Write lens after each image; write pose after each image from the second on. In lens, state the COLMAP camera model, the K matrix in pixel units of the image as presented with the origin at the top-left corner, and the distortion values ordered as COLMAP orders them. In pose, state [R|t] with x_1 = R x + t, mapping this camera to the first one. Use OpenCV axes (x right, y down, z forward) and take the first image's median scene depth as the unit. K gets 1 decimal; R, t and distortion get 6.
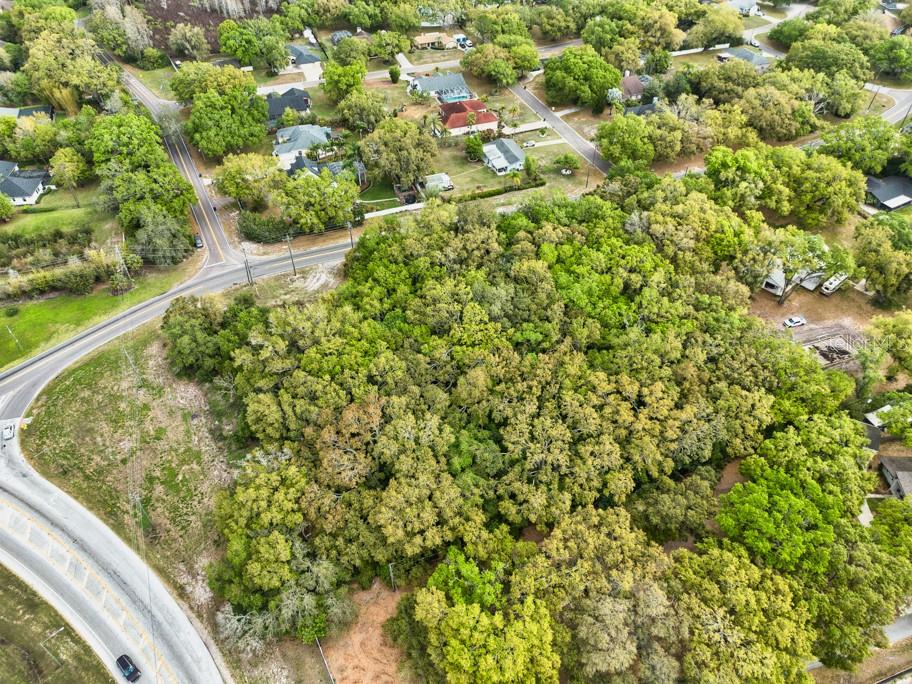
lens RADIAL K [[644.6, 0, 455.1], [0, 644.6, 344.1], [0, 0, 1]] dist [0.062400, -0.061310]
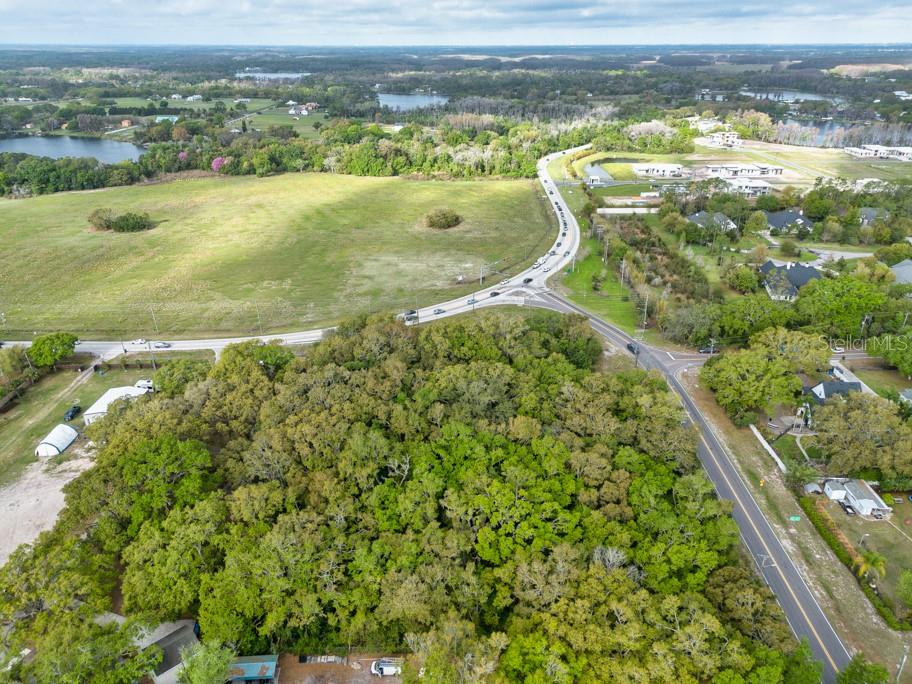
lens RADIAL K [[644.6, 0, 455.1], [0, 644.6, 344.1], [0, 0, 1]] dist [0.062400, -0.061310]
pose [[-0.367664, 0.395604, -0.841618, 0.905210], [-0.632237, 0.557351, 0.538179, -0.635362], [0.681983, 0.729971, 0.045197, 0.836357]]
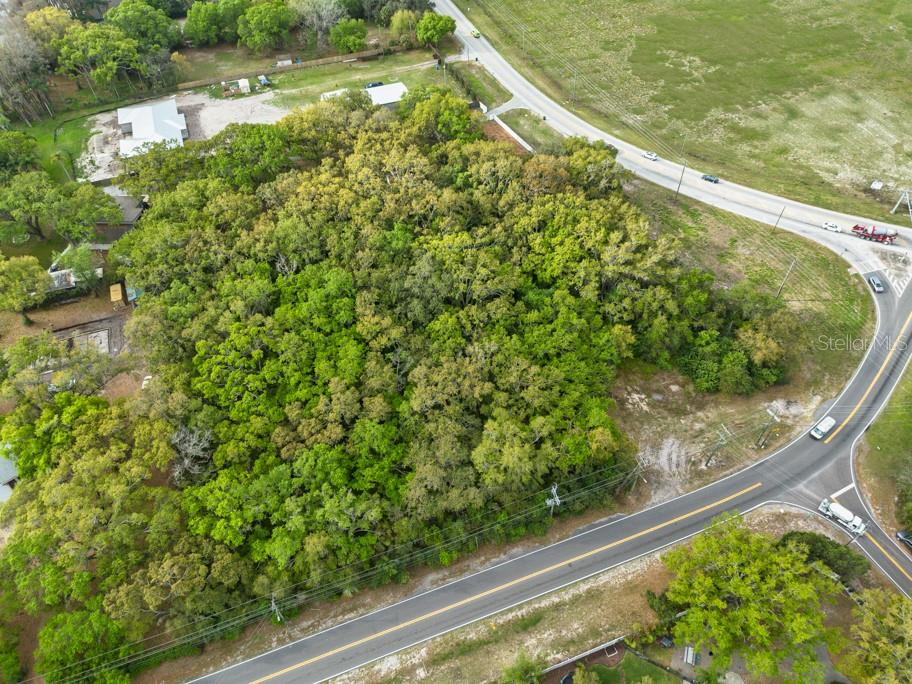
lens RADIAL K [[644.6, 0, 455.1], [0, 644.6, 344.1], [0, 0, 1]] dist [0.062400, -0.061310]
pose [[-0.999945, 0.009529, 0.004385, 0.018100], [0.003959, -0.044220, 0.999014, -0.959463], [0.009713, 0.998976, 0.044180, 1.020486]]
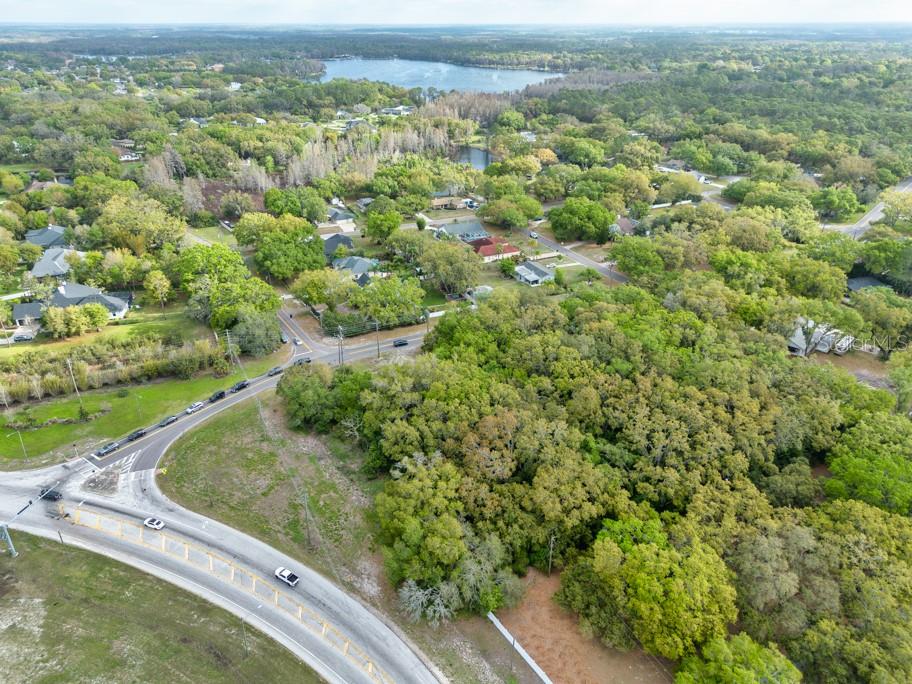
lens RADIAL K [[644.6, 0, 455.1], [0, 644.6, 344.1], [0, 0, 1]] dist [0.062400, -0.061310]
pose [[0.996567, -0.034621, 0.075204, -0.241017], [0.054728, 0.957071, -0.284641, 0.236845], [-0.062121, 0.287780, 0.955680, -0.093539]]
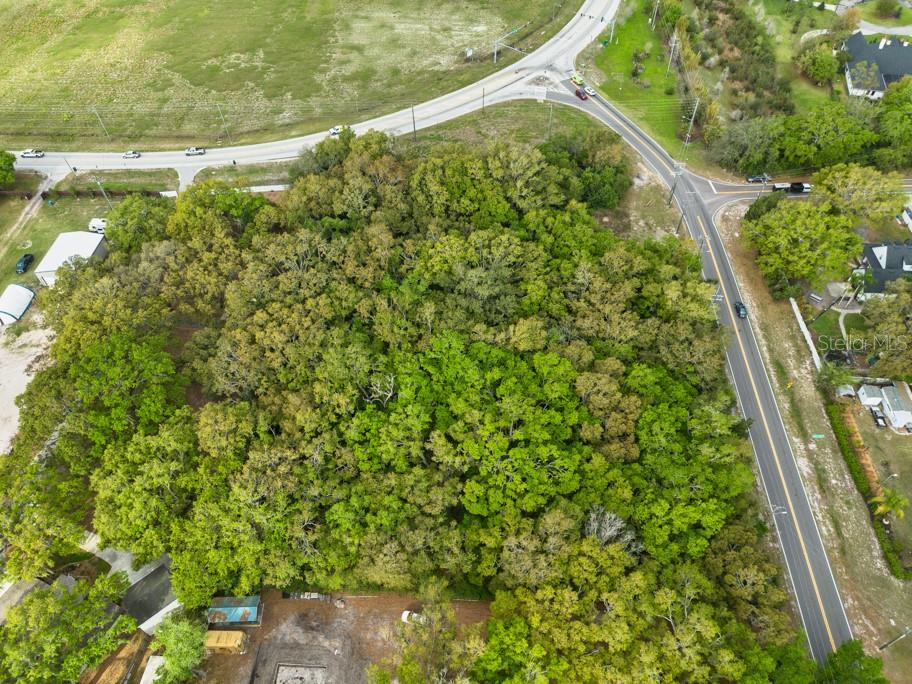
lens RADIAL K [[644.6, 0, 455.1], [0, 644.6, 344.1], [0, 0, 1]] dist [0.062400, -0.061310]
pose [[-0.395058, 0.700958, -0.593790, 0.652989], [-0.622200, 0.271378, 0.734317, -0.664054], [0.675867, 0.659554, 0.328926, 0.714568]]
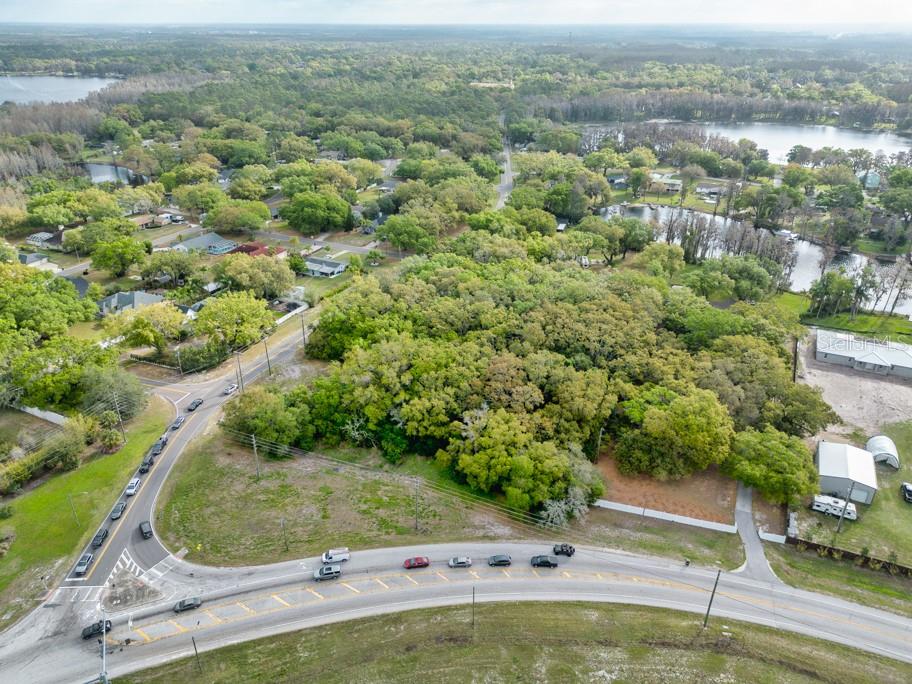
lens RADIAL K [[644.6, 0, 455.1], [0, 644.6, 344.1], [0, 0, 1]] dist [0.062400, -0.061310]
pose [[0.726560, -0.303234, 0.616570, -0.810052], [0.468096, 0.875340, -0.121100, 0.144428], [-0.502987, 0.376601, 0.777930, 0.007938]]
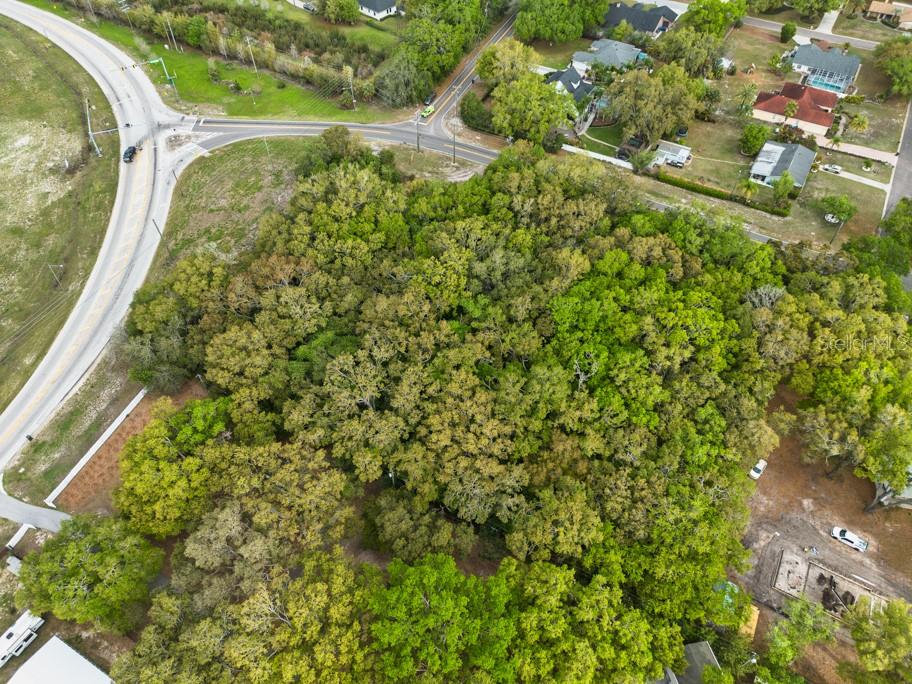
lens RADIAL K [[644.6, 0, 455.1], [0, 644.6, 344.1], [0, 0, 1]] dist [0.062400, -0.061310]
pose [[0.642562, 0.584109, -0.495913, 0.530721], [-0.523874, 0.807208, 0.271976, -0.188054], [0.559169, 0.085035, 0.824681, 0.209829]]
